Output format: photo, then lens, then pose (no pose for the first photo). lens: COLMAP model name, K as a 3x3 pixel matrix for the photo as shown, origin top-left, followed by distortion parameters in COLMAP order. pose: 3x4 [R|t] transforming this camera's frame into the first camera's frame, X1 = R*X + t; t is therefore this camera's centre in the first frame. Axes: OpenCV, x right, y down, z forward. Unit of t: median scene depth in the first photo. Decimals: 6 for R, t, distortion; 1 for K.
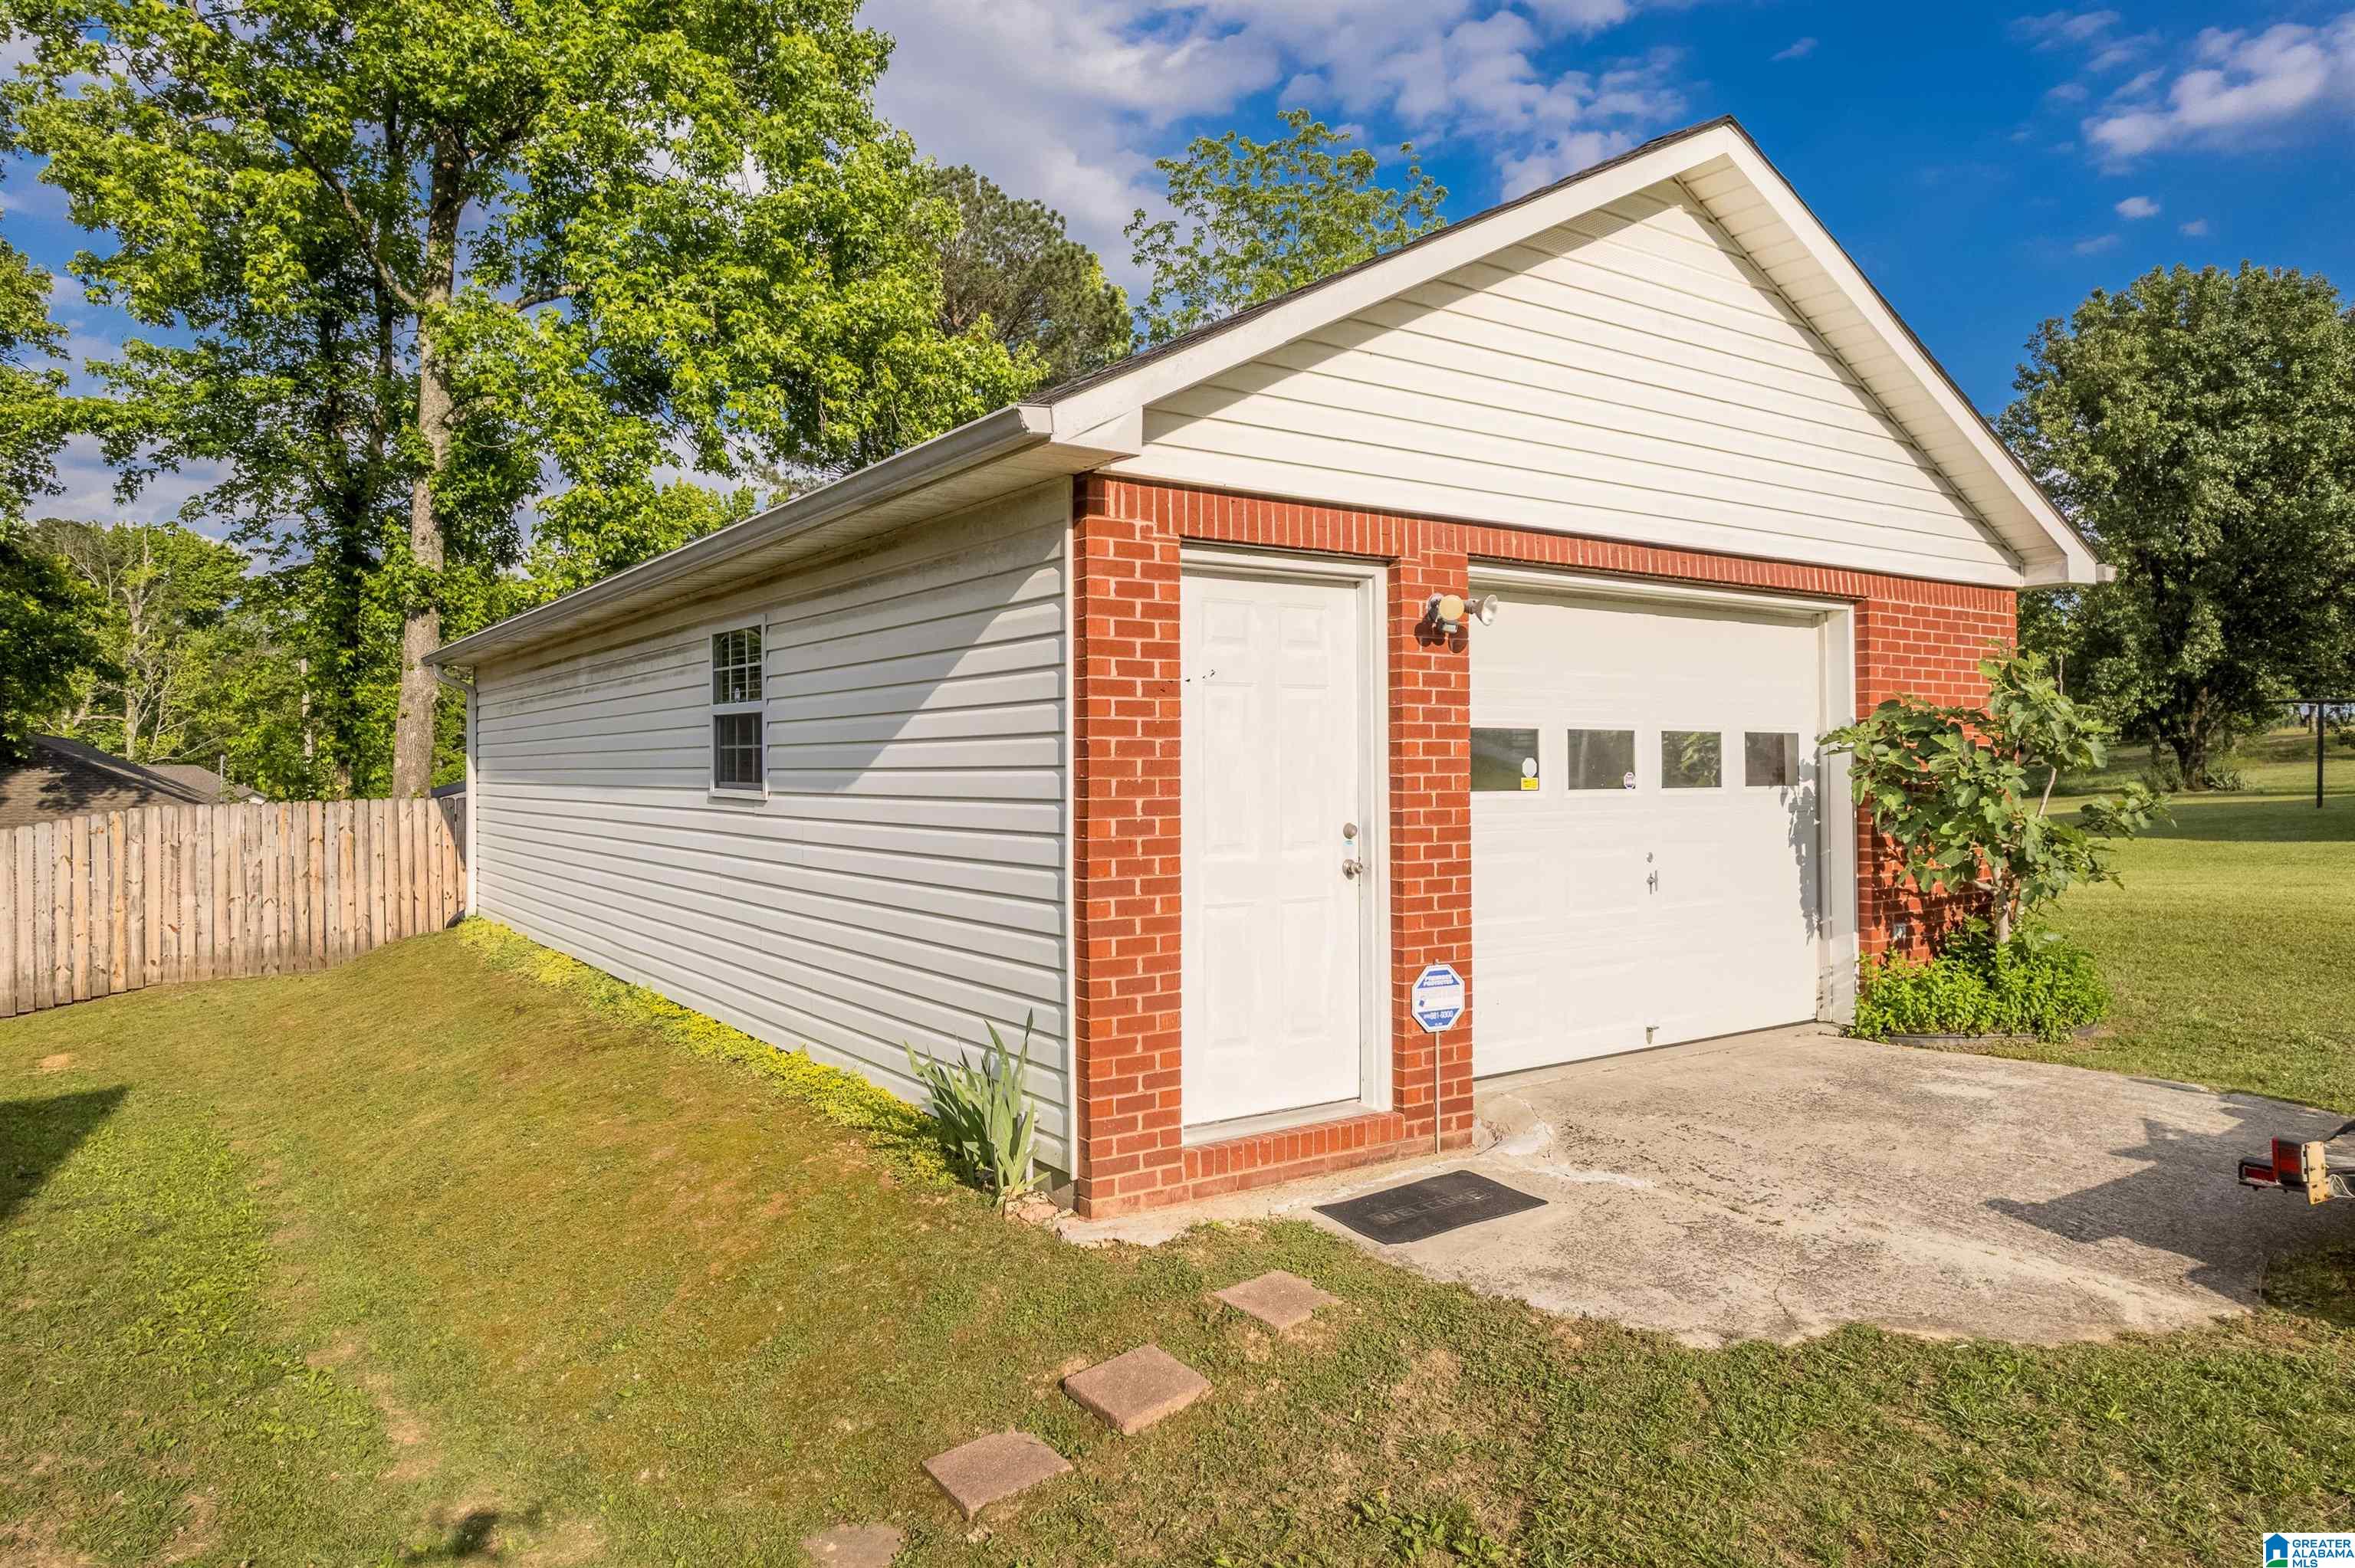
lens RADIAL K [[1512.1, 0, 1173.6], [0, 1512.1, 775.2], [0, 0, 1]] dist [-0.075473, 0.067990]
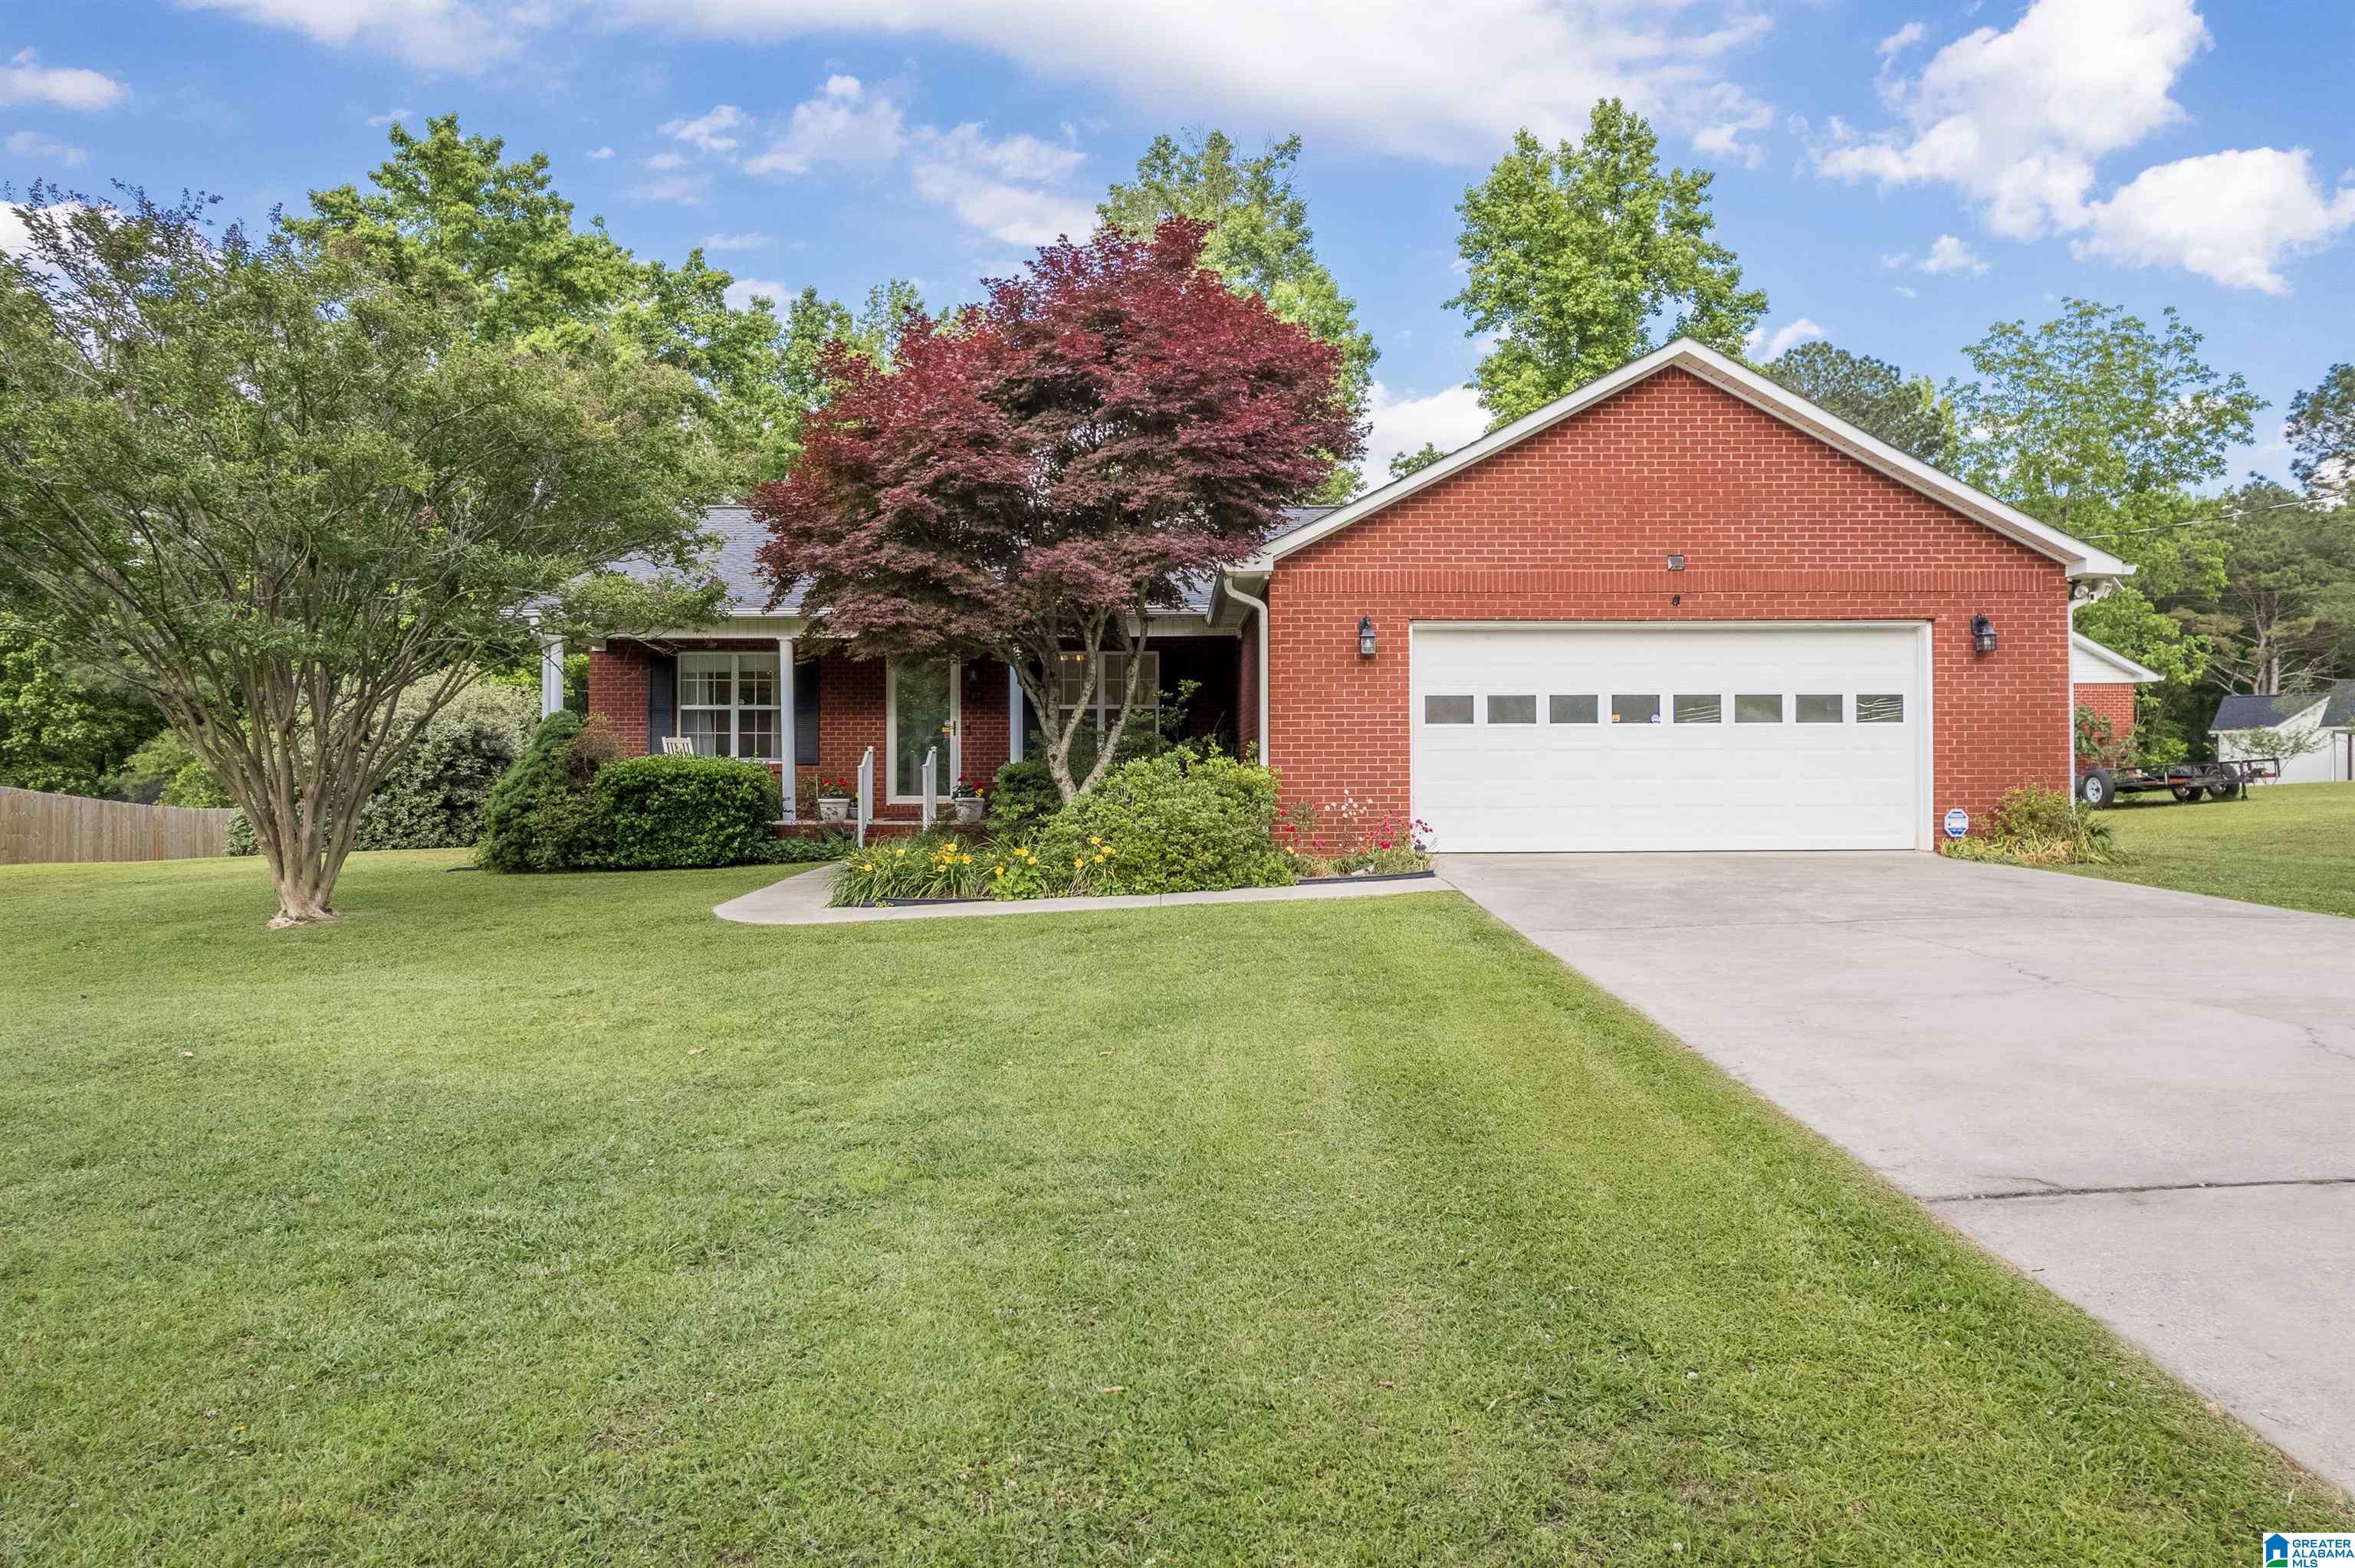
lens RADIAL K [[1512.1, 0, 1173.6], [0, 1512.1, 775.2], [0, 0, 1]] dist [-0.075473, 0.067990]
pose [[0.853487, -0.016714, -0.520846, 0.254237], [-0.000340, 0.999467, -0.032630, 0.084804], [0.521114, 0.028027, 0.853027, -1.747736]]
